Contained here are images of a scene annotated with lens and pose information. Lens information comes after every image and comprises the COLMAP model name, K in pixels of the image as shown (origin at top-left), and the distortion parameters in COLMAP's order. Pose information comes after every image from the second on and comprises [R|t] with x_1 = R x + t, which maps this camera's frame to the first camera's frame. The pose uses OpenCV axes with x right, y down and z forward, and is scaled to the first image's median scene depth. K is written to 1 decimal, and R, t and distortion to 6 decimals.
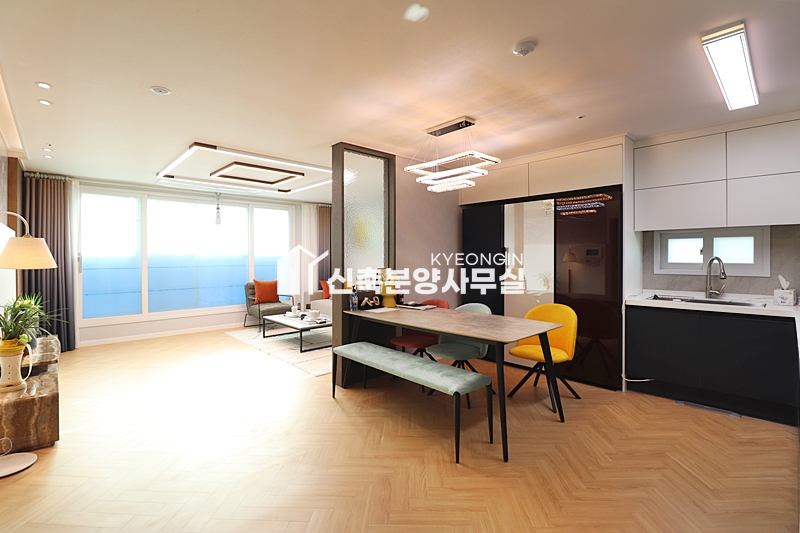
lens RADIAL K [[369.5, 0, 399.0], [0, 369.5, 258.1], [0, 0, 1]] dist [0.004354, -0.015459]
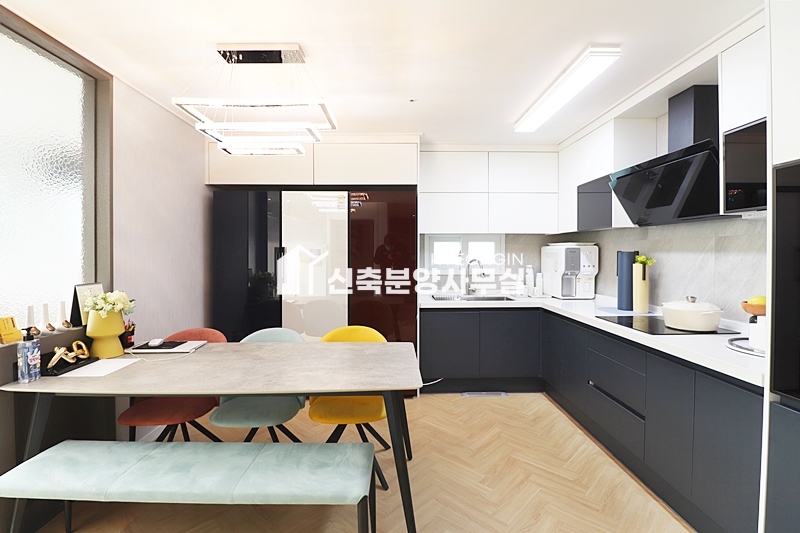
lens RADIAL K [[376.6, 0, 401.7], [0, 376.6, 258.5], [0, 0, 1]] dist [0.002283, -0.017099]
pose [[0.668497, -0.007633, 0.743675, -0.145001], [0.003263, 0.999968, 0.007330, -0.012002], [-0.743707, -0.002473, 0.668501, 0.326679]]
